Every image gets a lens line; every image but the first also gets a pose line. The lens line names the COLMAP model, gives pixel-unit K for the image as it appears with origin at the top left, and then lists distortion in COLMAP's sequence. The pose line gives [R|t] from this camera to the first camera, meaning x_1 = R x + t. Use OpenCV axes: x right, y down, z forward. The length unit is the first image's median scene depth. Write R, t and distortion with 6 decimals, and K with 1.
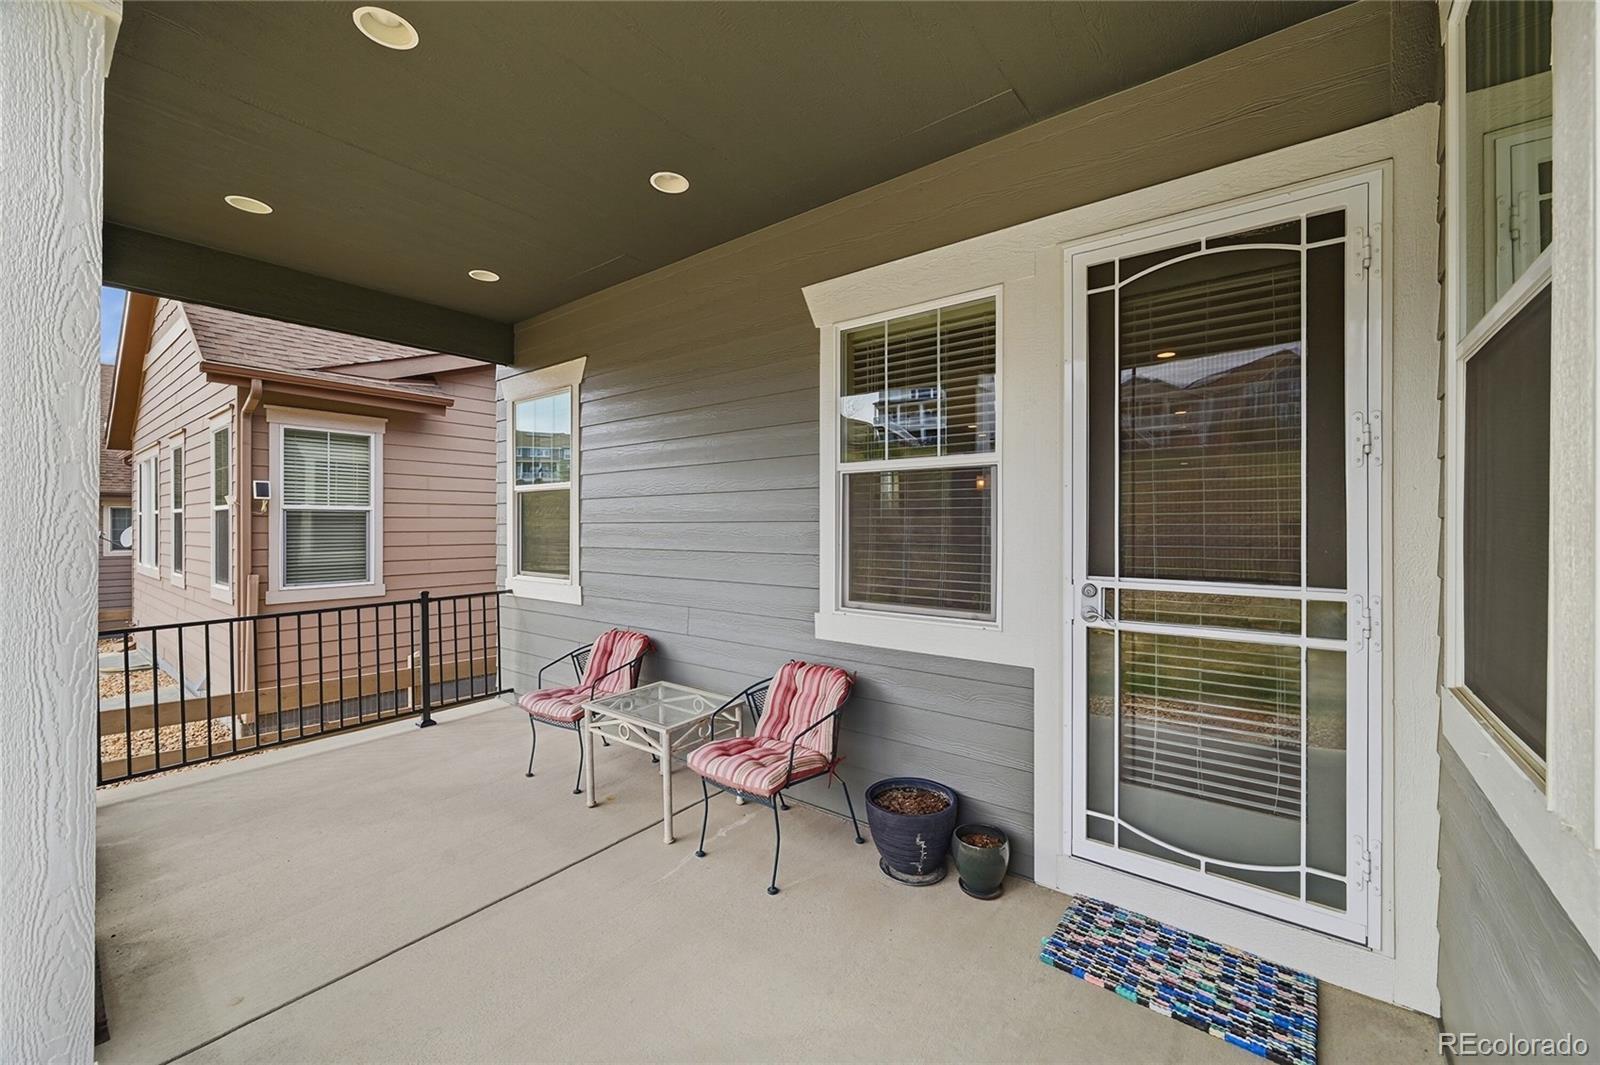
lens RADIAL K [[643.4, 0, 806.4], [0, 643.4, 525.7], [0, 0, 1]] dist [0.001737, 0.000545]
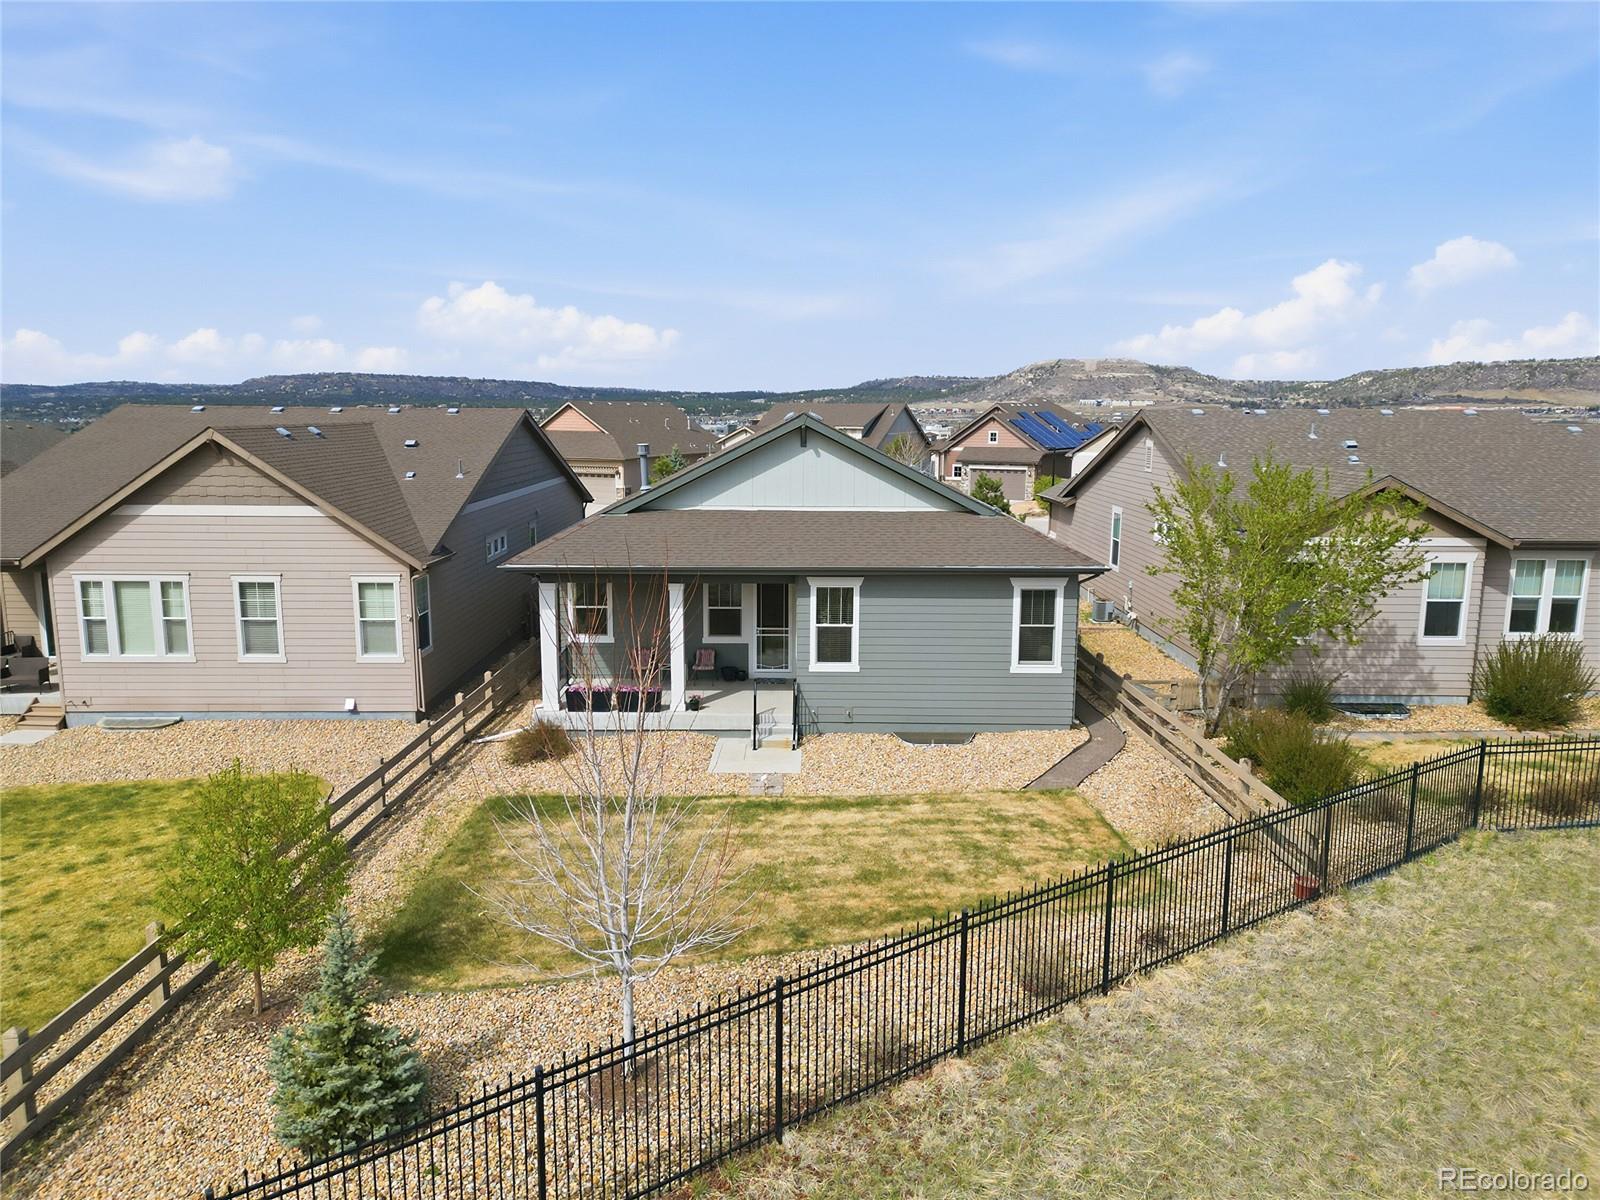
lens RADIAL K [[1076.5, 0, 800.0], [0, 1076.5, 600.0], [0, 0, 1]] dist [0.002813, -0.000029]
pose [[0.784485, -0.098649, 0.612251, -2.937628], [-0.001050, 0.987054, 0.160385, -0.977343], [-0.620146, -0.126462, 0.774226, -3.836667]]
